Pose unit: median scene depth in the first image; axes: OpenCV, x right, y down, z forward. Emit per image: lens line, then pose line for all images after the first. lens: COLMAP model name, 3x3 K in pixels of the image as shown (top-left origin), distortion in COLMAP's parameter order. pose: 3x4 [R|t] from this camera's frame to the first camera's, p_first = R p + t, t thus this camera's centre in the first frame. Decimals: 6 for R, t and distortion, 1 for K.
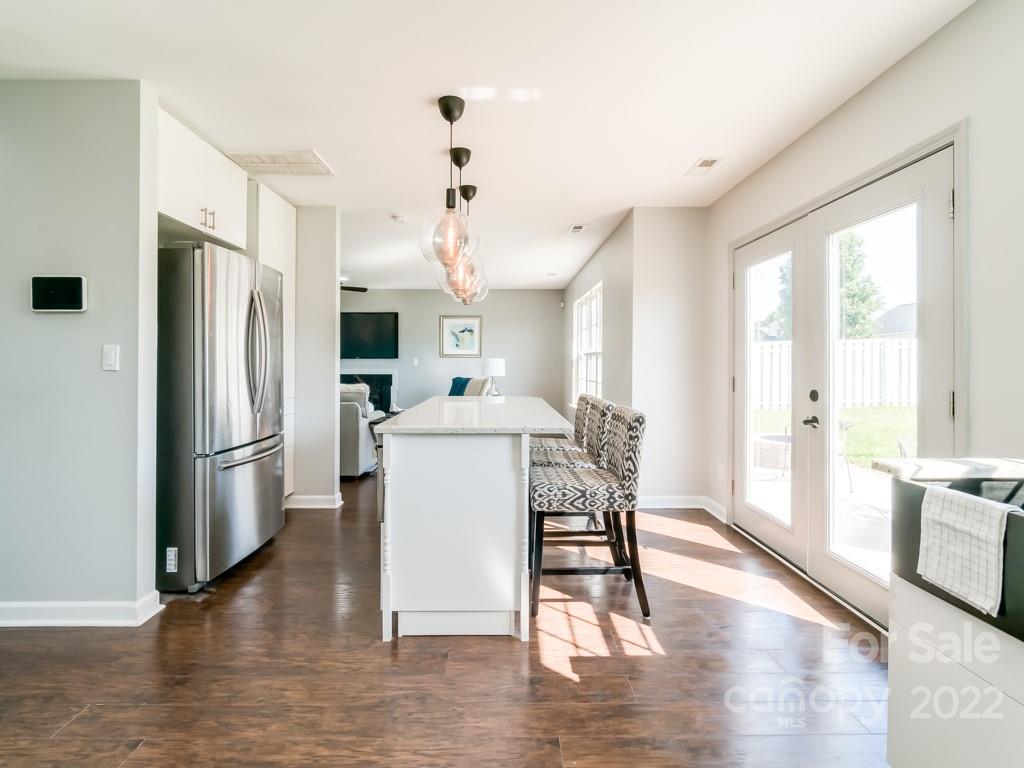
lens RADIAL K [[506.6, 0, 510.9], [0, 506.6, 360.7], [0, 0, 1]] dist [-0.001881, -0.000048]
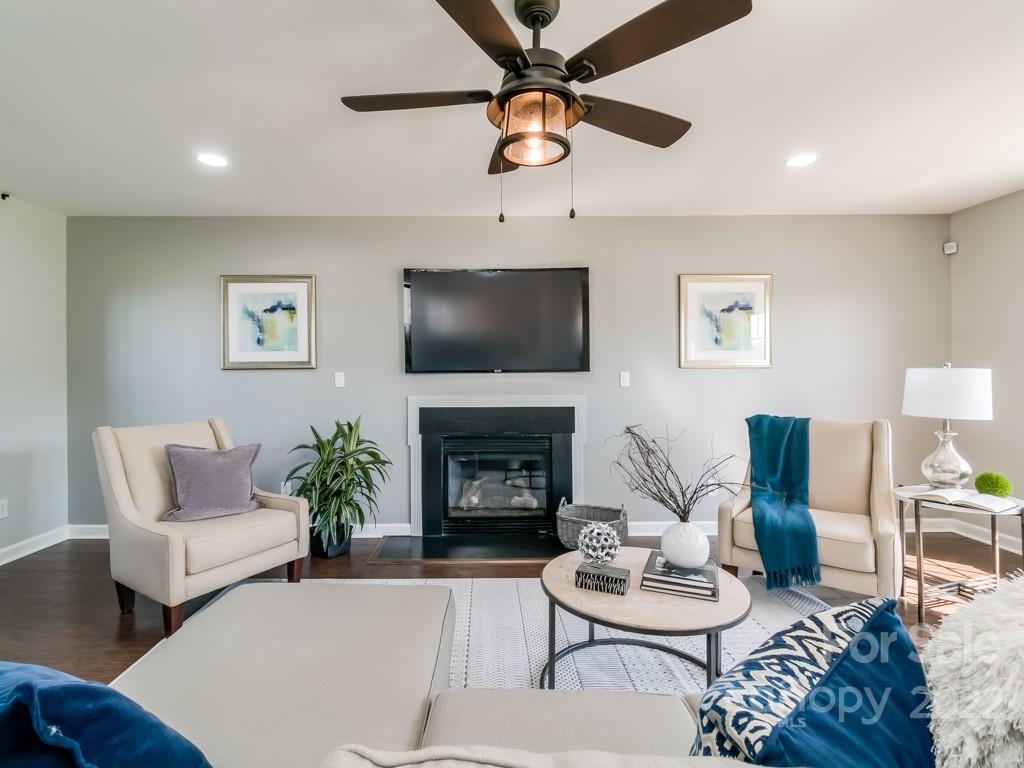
lens RADIAL K [[513.2, 0, 475.3], [0, 513.2, 385.1], [0, 0, 1]] dist [-0.017579, -0.000148]
pose [[0.999606, -0.008305, -0.026797, -0.308719], [0.008802, 0.999791, 0.018472, -0.001933], [0.026638, -0.018701, 0.999470, 0.552320]]
